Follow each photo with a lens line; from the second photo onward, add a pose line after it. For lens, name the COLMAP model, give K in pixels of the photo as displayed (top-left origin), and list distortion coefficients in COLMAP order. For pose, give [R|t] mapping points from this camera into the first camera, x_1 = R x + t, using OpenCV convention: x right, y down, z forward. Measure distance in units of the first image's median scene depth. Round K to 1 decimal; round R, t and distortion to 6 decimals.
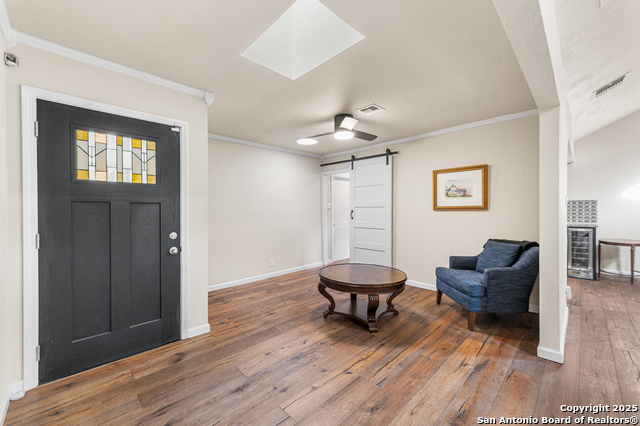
lens RADIAL K [[258.6, 0, 320.0], [0, 258.6, 213.0], [0, 0, 1]] dist [0.000790, 0.000050]
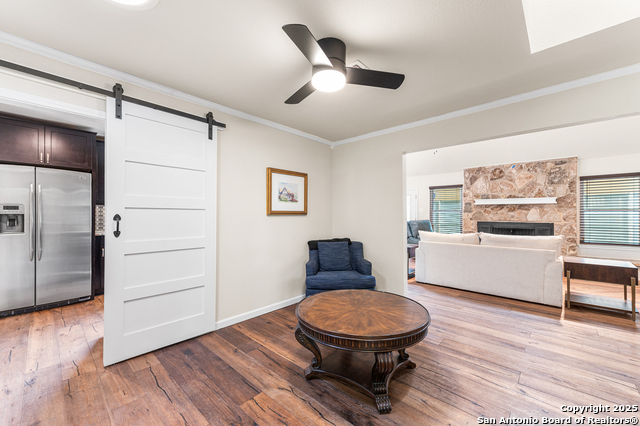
lens RADIAL K [[257.3, 0, 320.0], [0, 257.3, 213.0], [0, 0, 1]] dist [0.000849, 0.000051]
pose [[-0.040554, 0.011740, 0.999108, -0.418084], [0.005977, 0.999916, -0.011507, -0.007543], [-0.999159, 0.005505, -0.040621, 0.930295]]
